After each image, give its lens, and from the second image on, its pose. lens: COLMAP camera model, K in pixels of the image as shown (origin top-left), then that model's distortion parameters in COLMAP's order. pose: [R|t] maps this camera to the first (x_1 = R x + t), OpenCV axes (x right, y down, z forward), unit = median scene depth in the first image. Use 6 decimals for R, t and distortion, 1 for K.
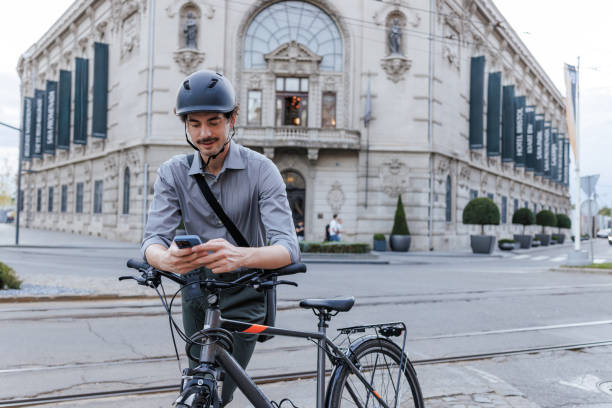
lens RADIAL K [[850.6, 0, 306.0], [0, 850.6, 184.8], [0, 0, 1]] dist [0.028084, 0.008468]
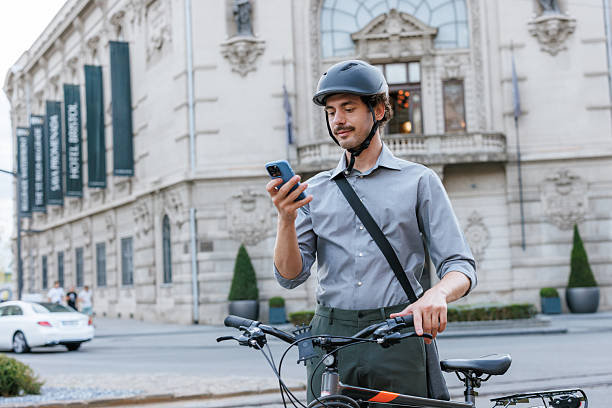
lens RADIAL K [[850.6, 0, 306.0], [0, 850.6, 184.8], [0, 0, 1]] dist [0.028084, 0.008468]
pose [[0.984744, -0.079975, -0.154539, 0.010801], [0.076332, 0.996650, -0.029369, -0.015818], [0.156370, 0.017125, 0.987550, 0.327247]]
